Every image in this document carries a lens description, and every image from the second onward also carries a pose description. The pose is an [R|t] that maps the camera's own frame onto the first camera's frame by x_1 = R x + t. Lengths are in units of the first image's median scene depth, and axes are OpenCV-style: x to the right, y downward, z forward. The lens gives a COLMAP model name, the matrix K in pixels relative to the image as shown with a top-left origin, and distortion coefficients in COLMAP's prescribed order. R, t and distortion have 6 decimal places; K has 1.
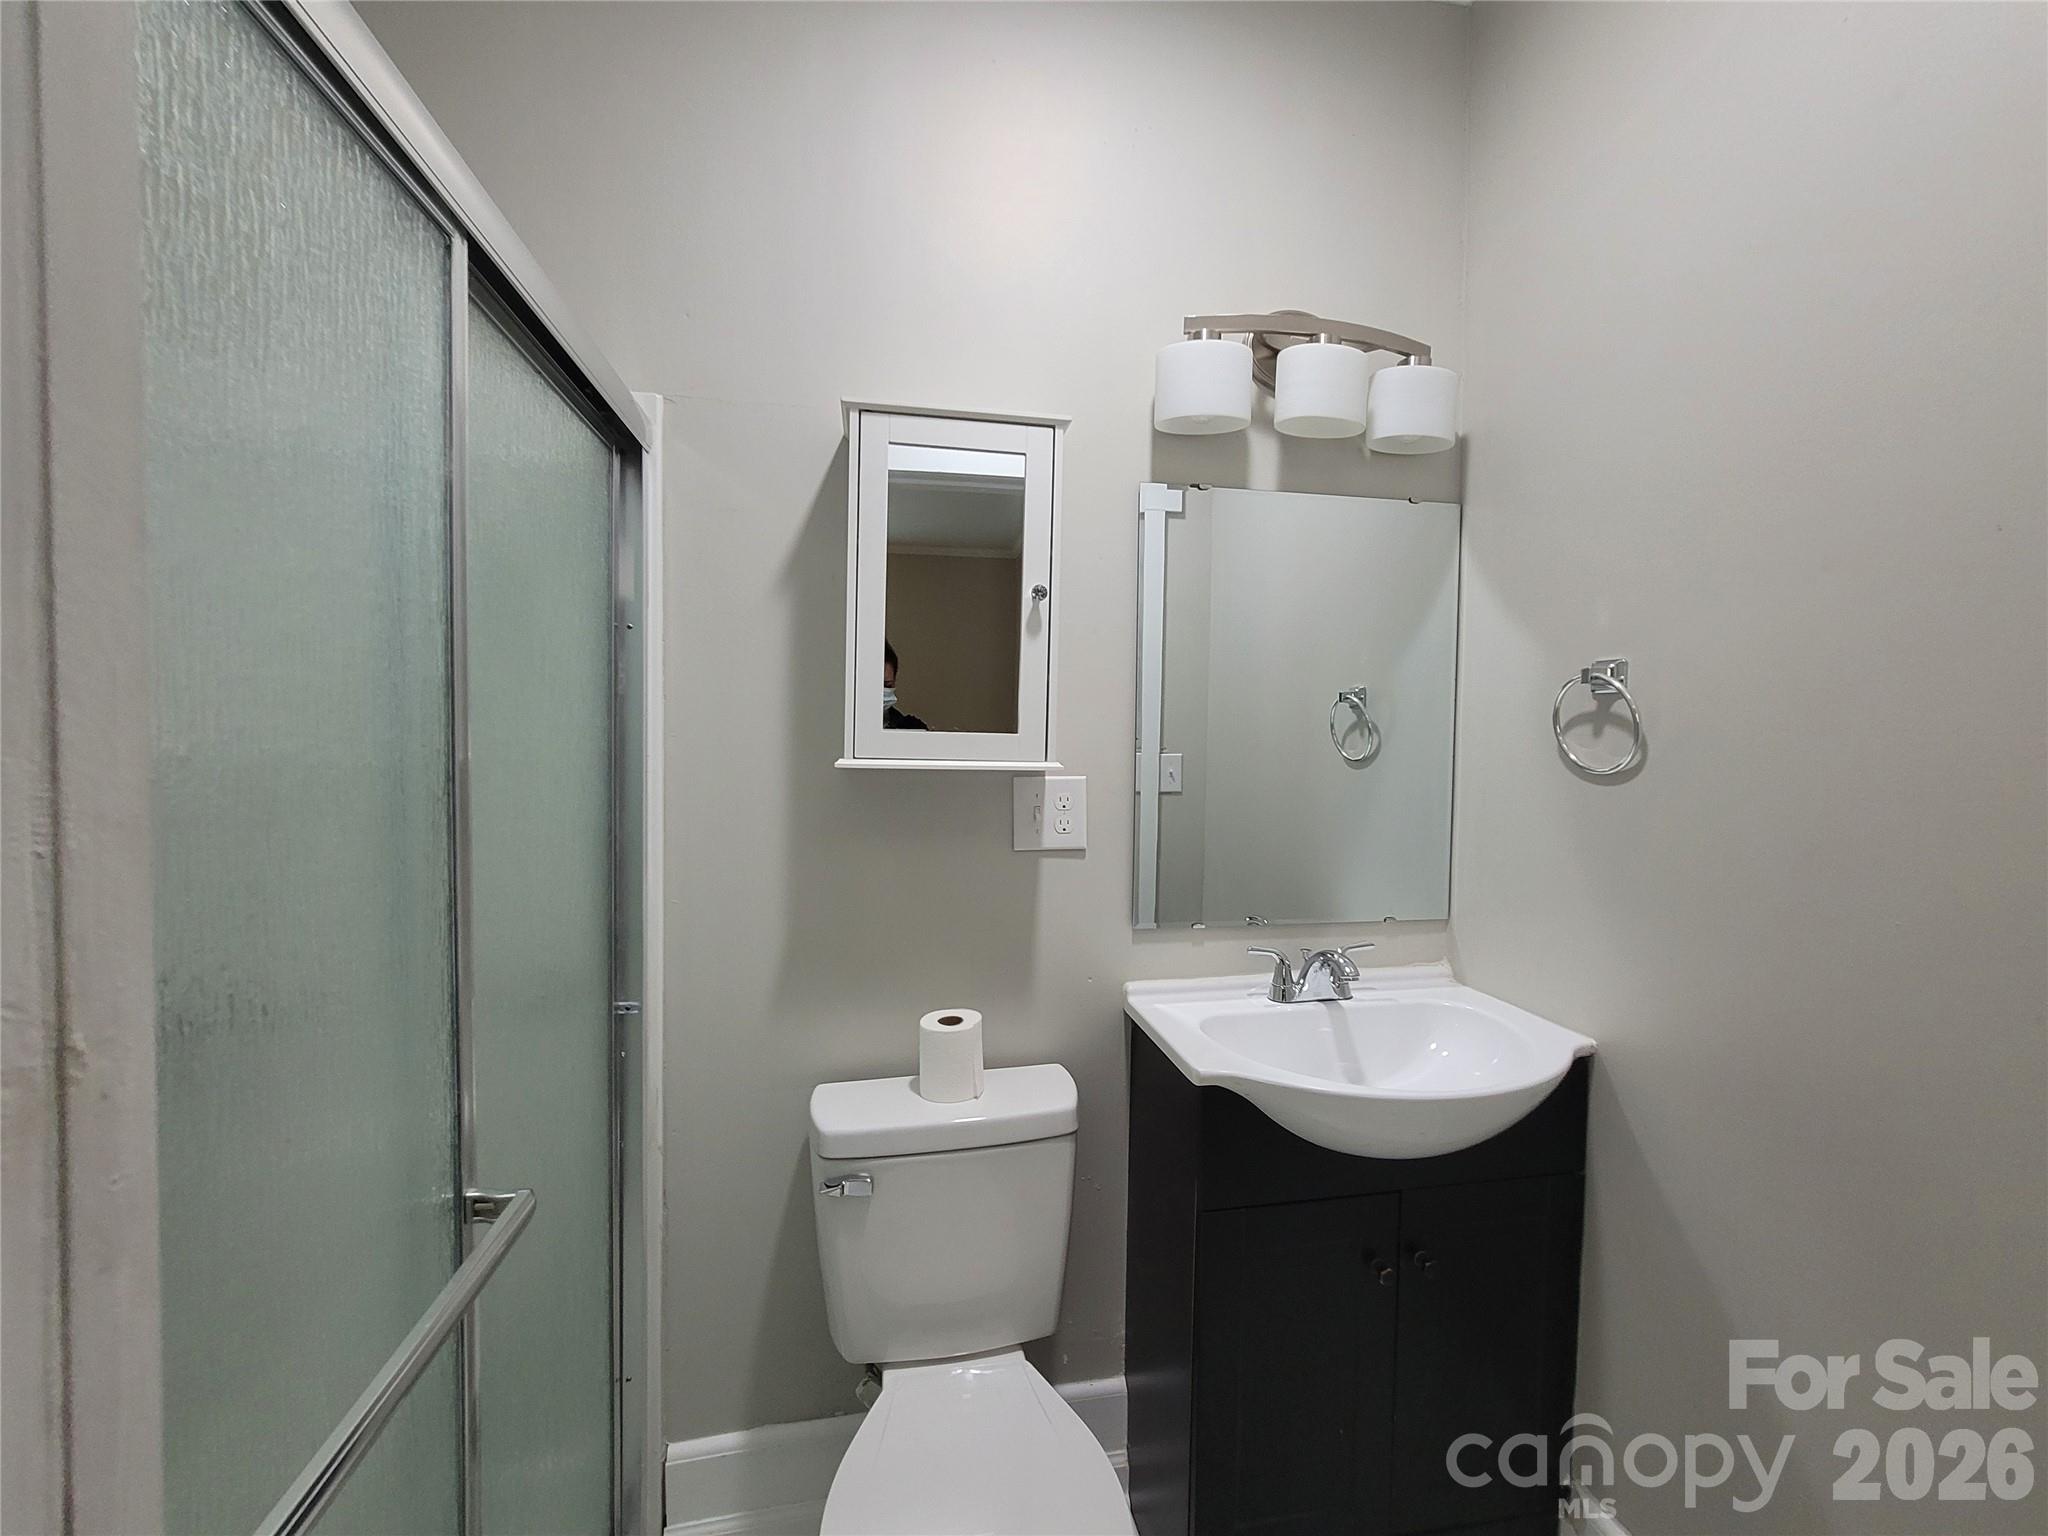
lens RADIAL K [[839.5, 0, 1022.4], [0, 839.5, 771.2], [0, 0, 1]] dist [-0.004365, -0.000058]
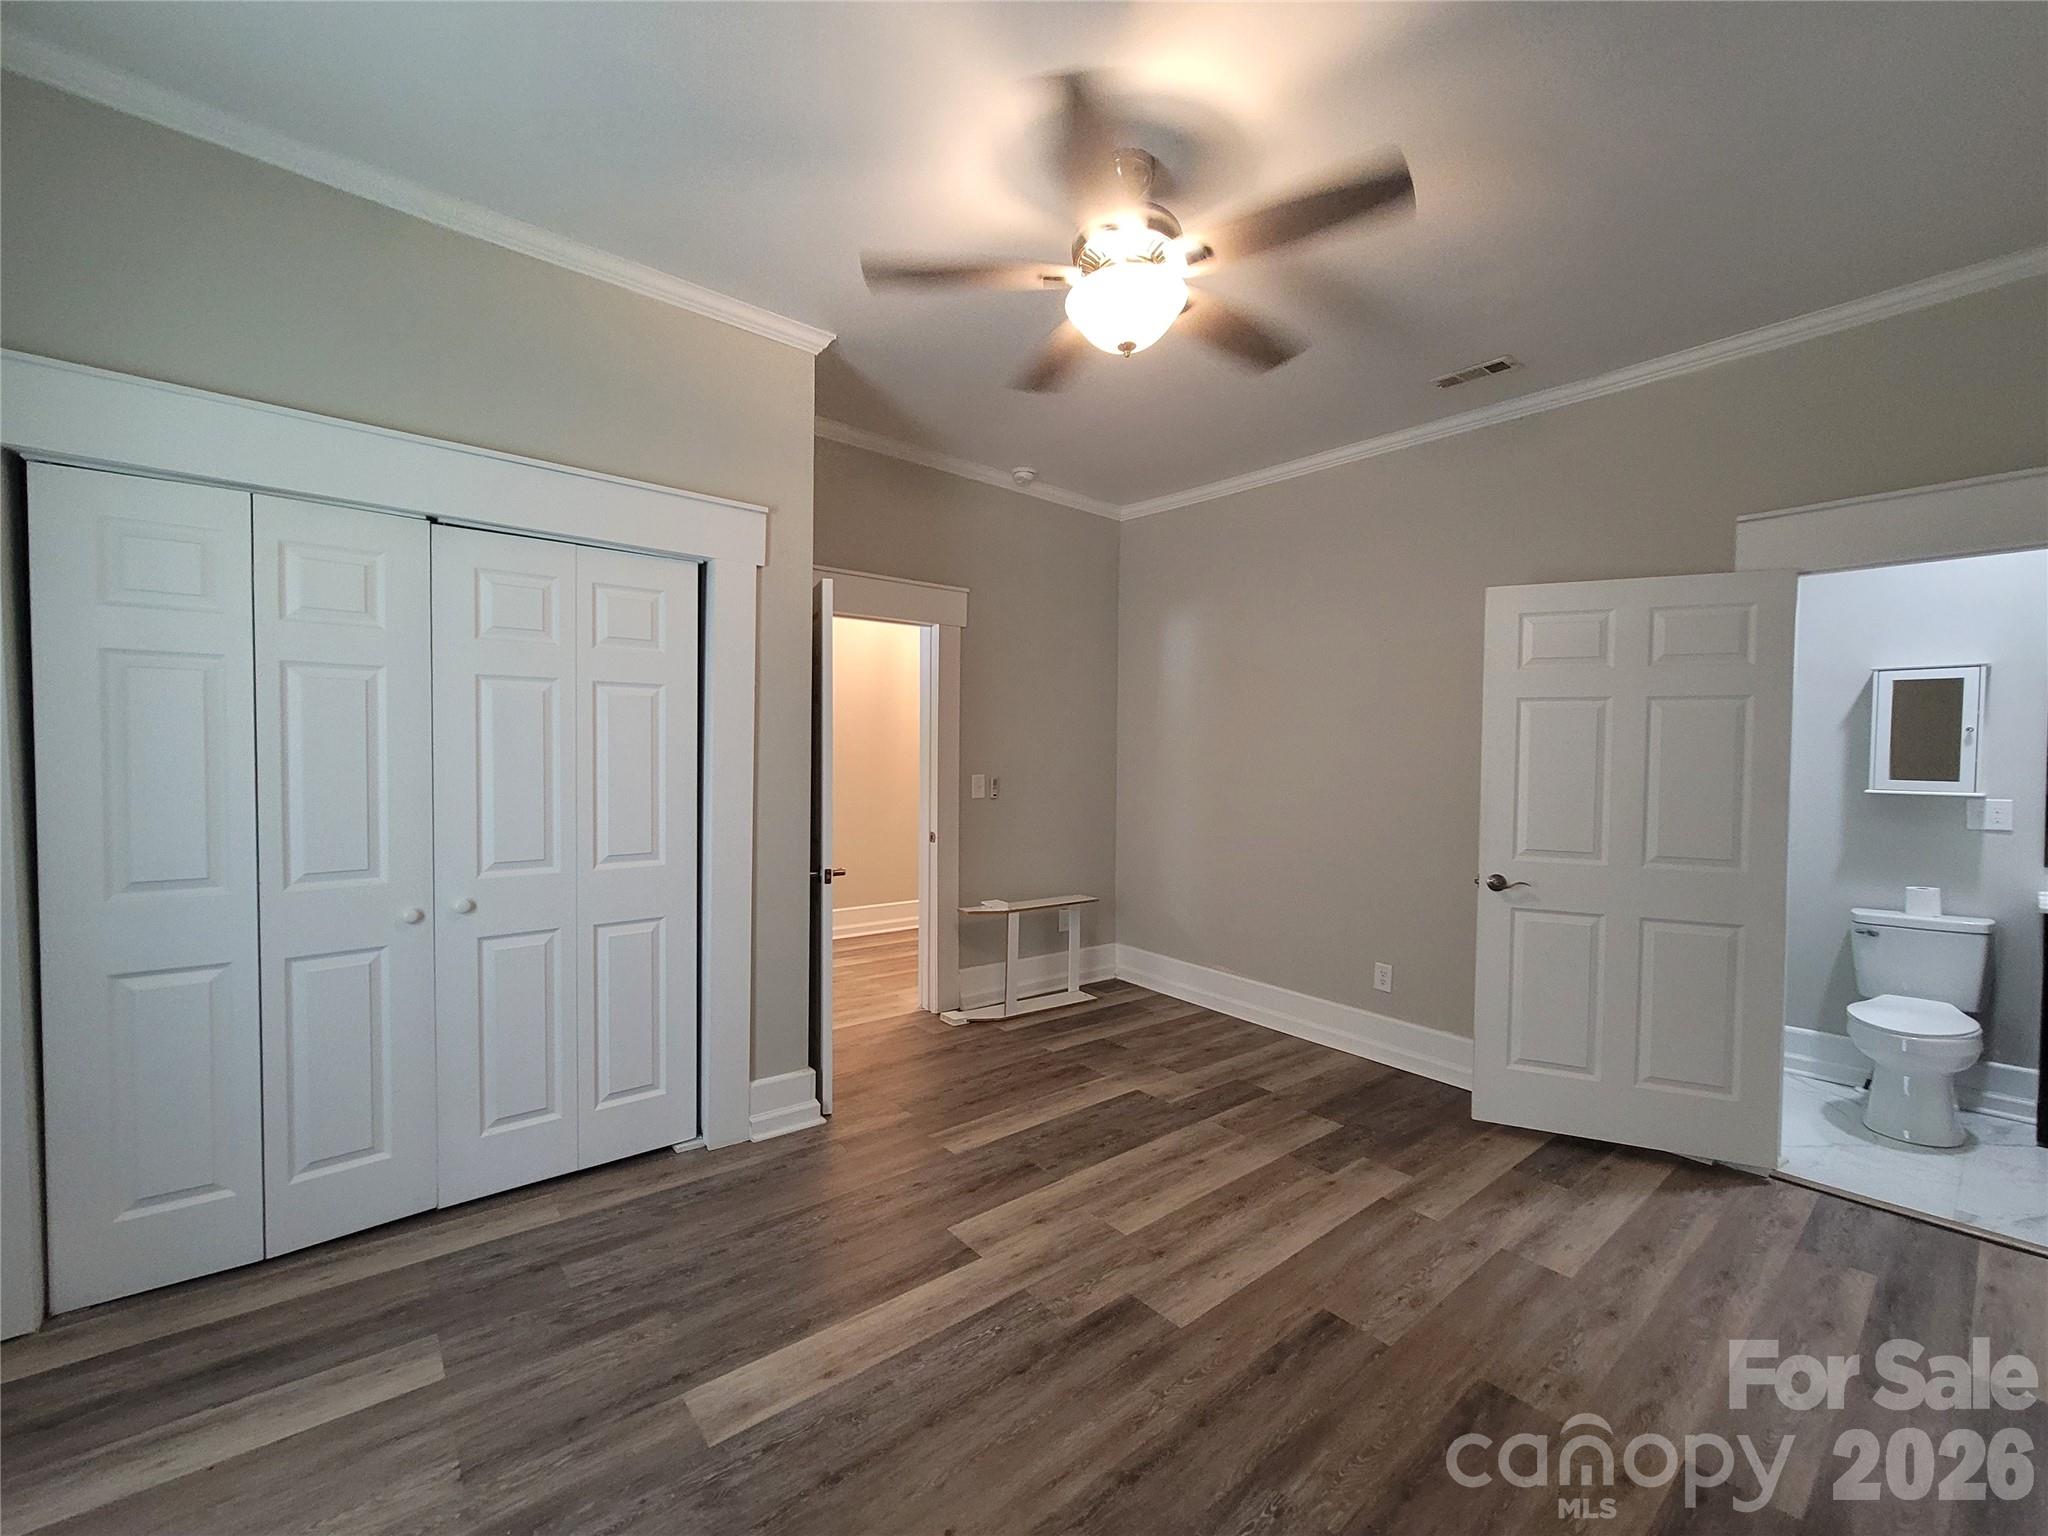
lens RADIAL K [[839.5, 0, 1022.4], [0, 839.5, 771.2], [0, 0, 1]] dist [-0.004365, -0.000058]
pose [[0.528934, 0.007134, -0.848633, 0.638696], [-0.027216, 0.999593, -0.008560, 0.024492], [0.848227, 0.027624, 0.528913, -2.787699]]
